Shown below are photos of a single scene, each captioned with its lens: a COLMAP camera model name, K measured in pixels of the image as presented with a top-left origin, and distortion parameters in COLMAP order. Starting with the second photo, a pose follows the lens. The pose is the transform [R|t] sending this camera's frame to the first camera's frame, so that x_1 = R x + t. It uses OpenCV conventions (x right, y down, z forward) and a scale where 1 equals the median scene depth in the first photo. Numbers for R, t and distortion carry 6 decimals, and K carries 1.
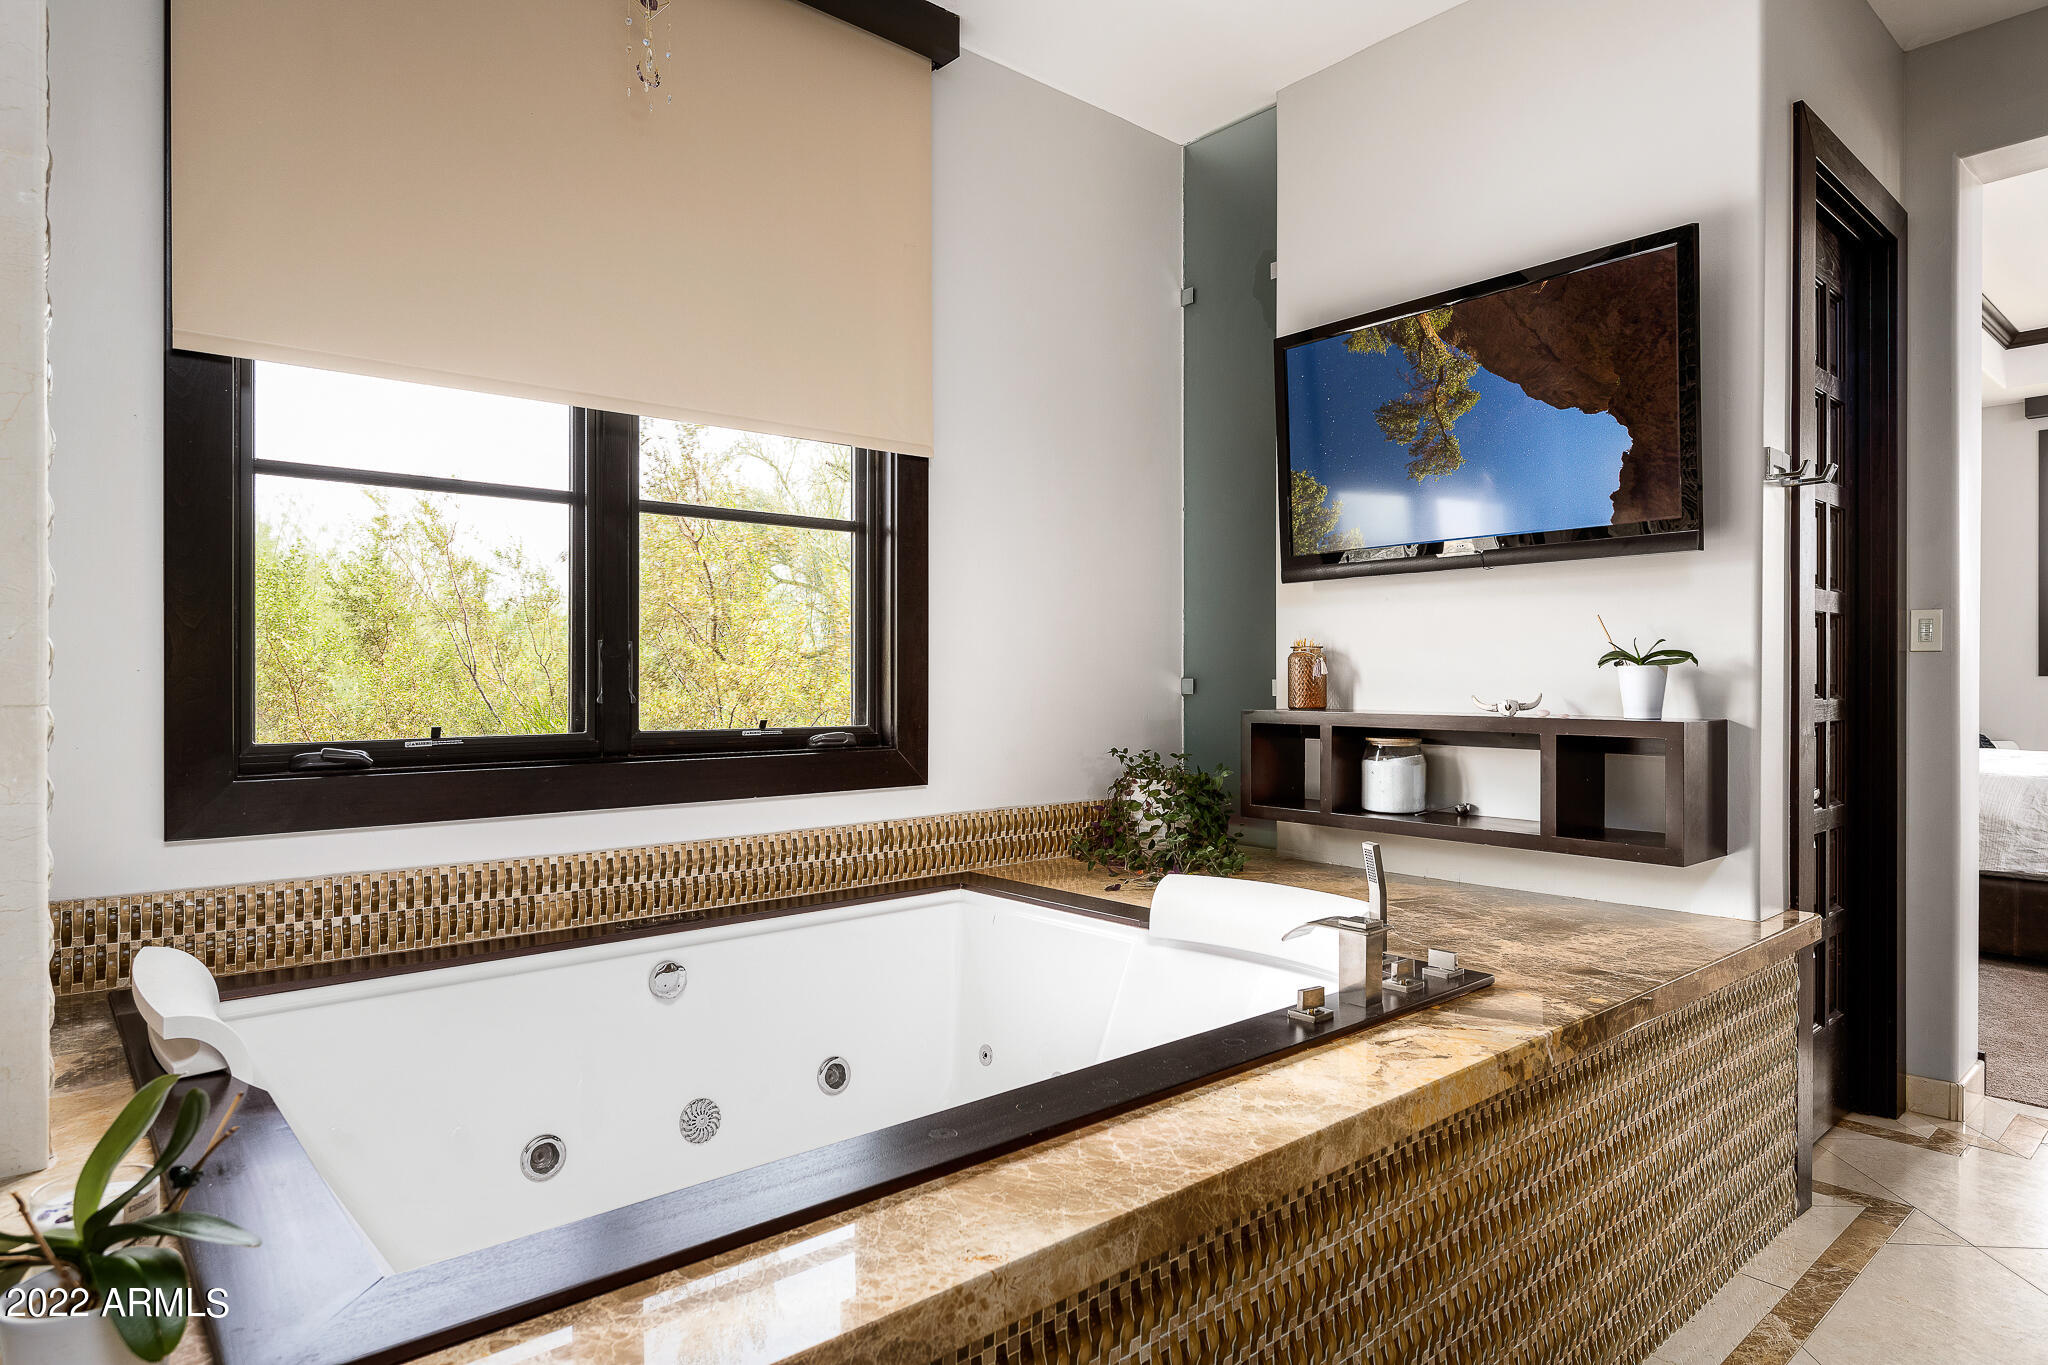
lens RADIAL K [[1161.7, 0, 1030.9], [0, 1161.7, 689.8], [0, 0, 1]] dist [-0.005713, -0.000267]
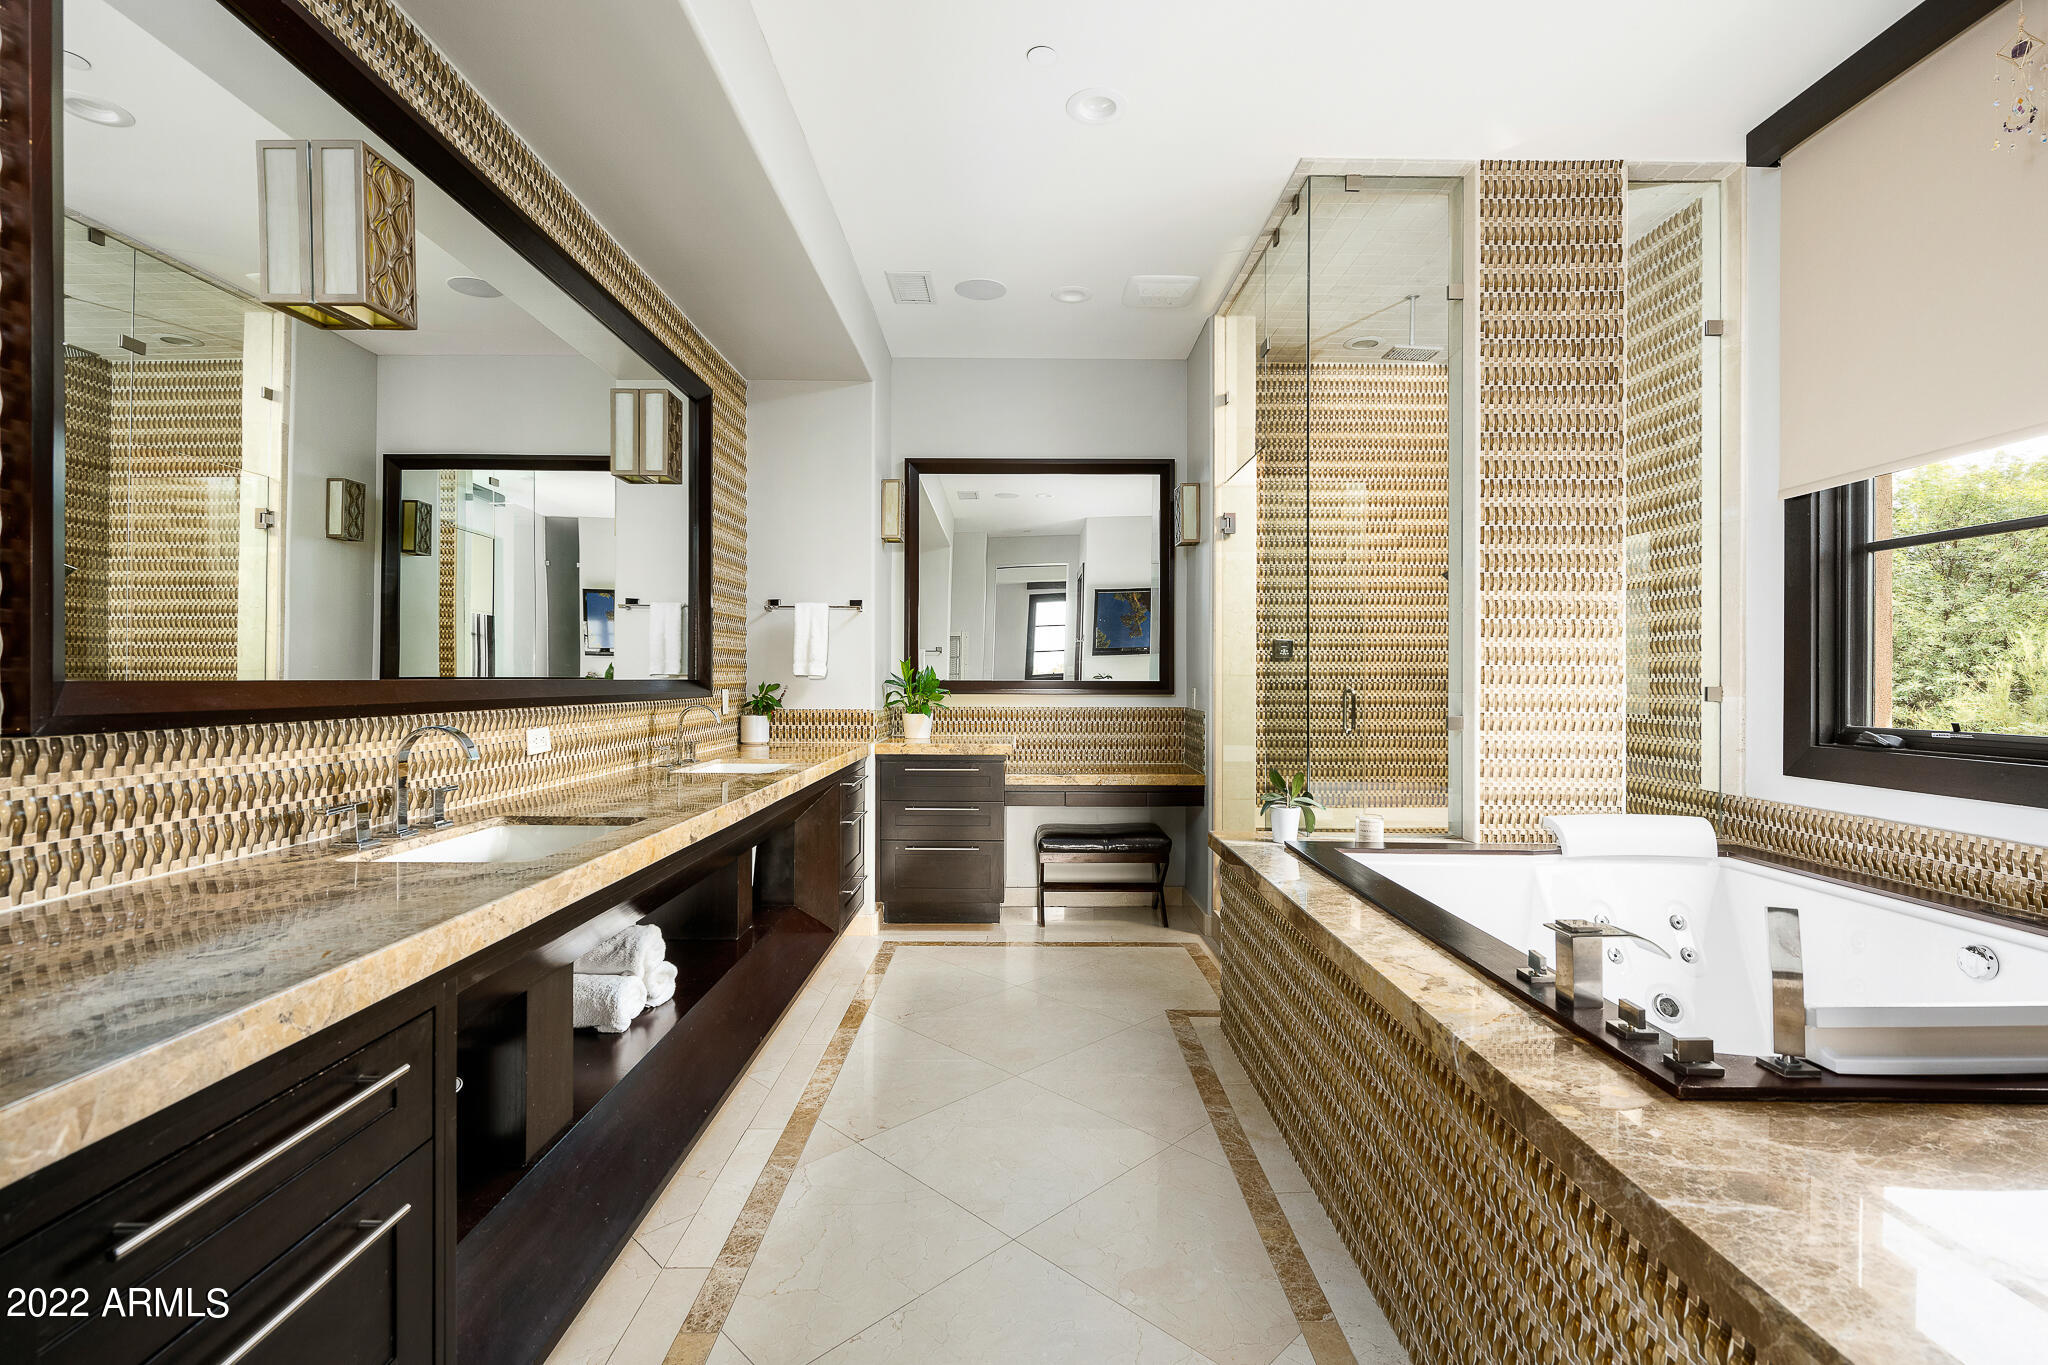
lens RADIAL K [[945.6, 0, 1023.1], [0, 945.6, 678.7], [0, 0, 1]] dist [-0.022095, -0.000764]
pose [[-0.654841, 0.001202, -0.755766, 1.273681], [-0.003209, 0.999985, 0.004370, -0.026028], [0.755760, 0.005287, -0.654827, 1.196941]]
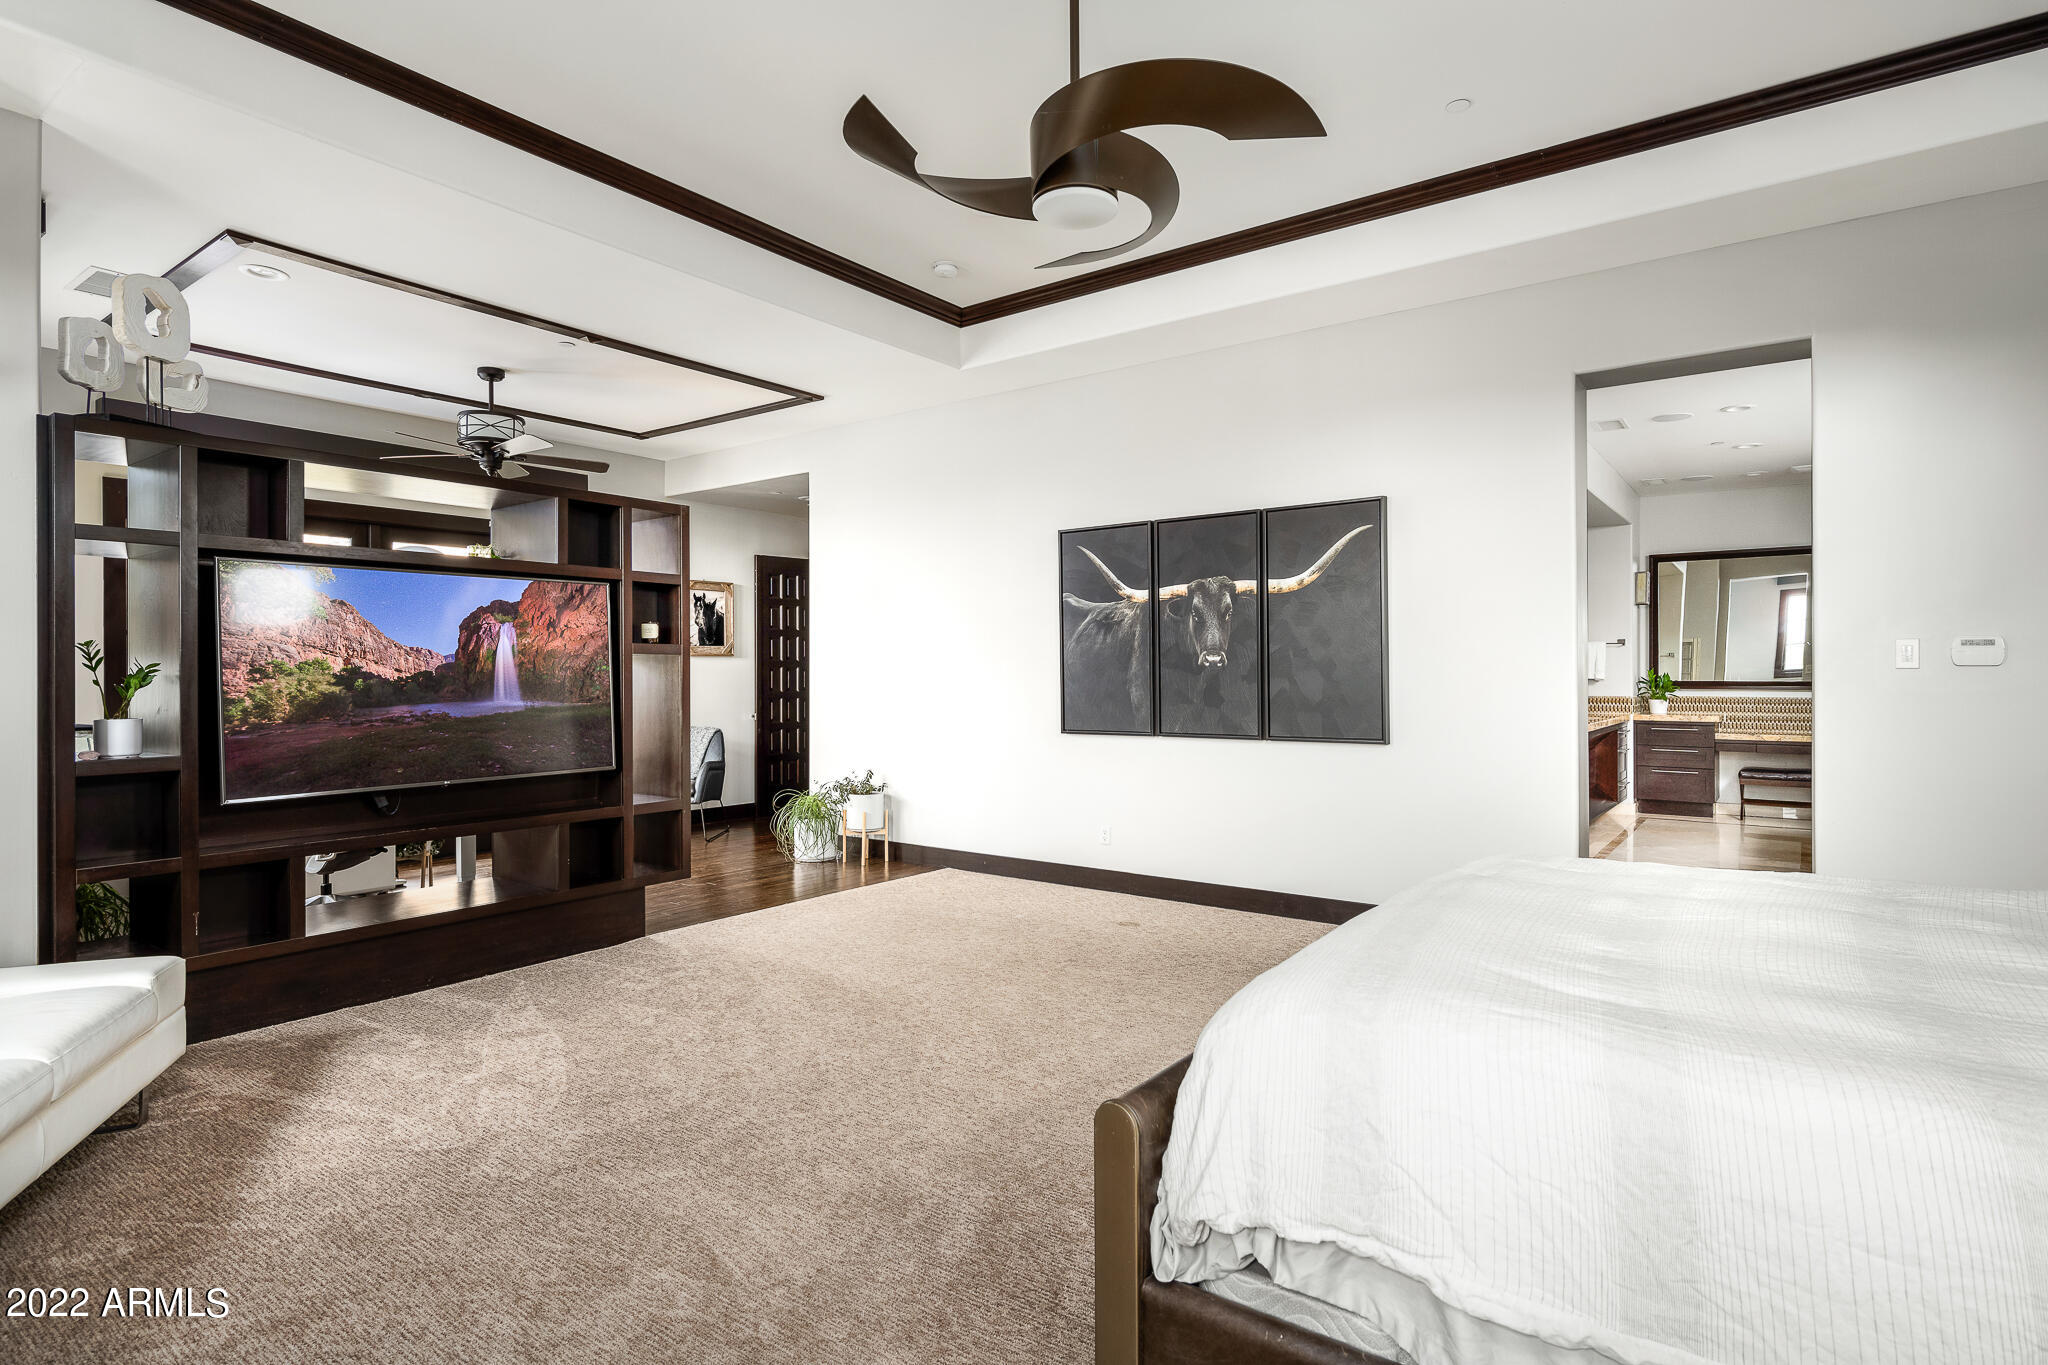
lens RADIAL K [[1057.6, 0, 1020.9], [0, 1057.6, 666.5], [0, 0, 1]] dist [0.004857, 0.001360]
pose [[-0.976794, 0.002727, -0.214164, 2.563942], [0.001898, 0.999990, 0.004074, -0.069697], [0.214173, 0.003573, -0.976789, 2.537540]]
